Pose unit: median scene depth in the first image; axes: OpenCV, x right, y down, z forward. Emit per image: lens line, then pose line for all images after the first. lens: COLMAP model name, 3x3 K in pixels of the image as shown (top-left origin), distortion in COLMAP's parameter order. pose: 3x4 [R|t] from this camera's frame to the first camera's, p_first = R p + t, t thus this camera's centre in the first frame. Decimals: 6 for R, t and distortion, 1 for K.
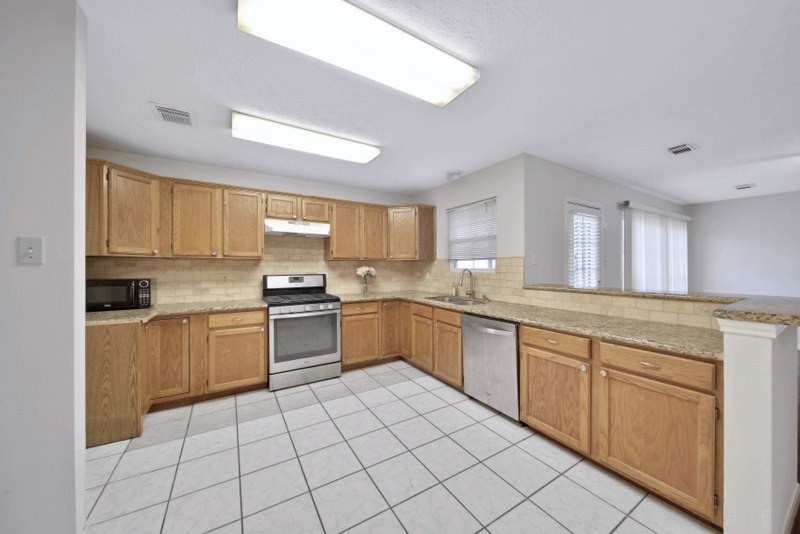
lens RADIAL K [[285.1, 0, 402.4], [0, 285.1, 264.9], [0, 0, 1]] dist [-0.010957, -0.000304]
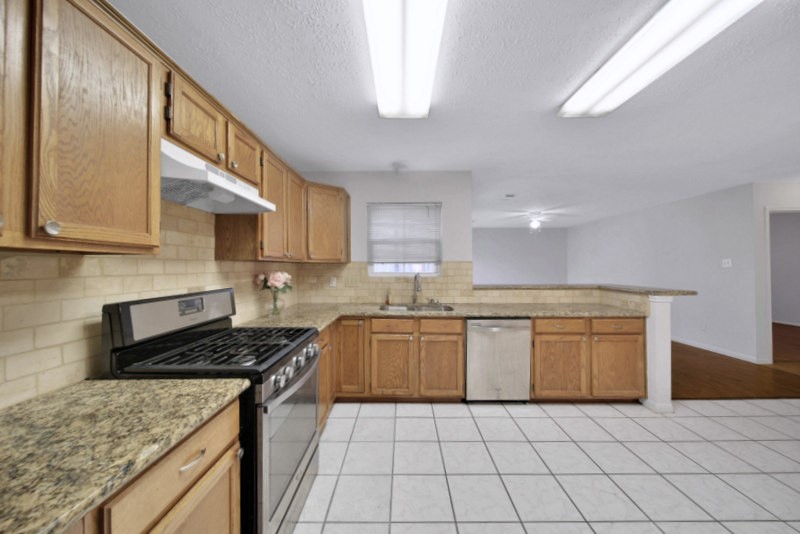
lens RADIAL K [[285.1, 0, 399.5], [0, 285.1, 266.0], [0, 0, 1]] dist [-0.010957, -0.000304]
pose [[0.529955, 0.002974, 0.848021, -0.648073], [-0.001264, 0.999996, -0.002717, -0.006445], [-0.848025, 0.000368, 0.529956, 0.599611]]
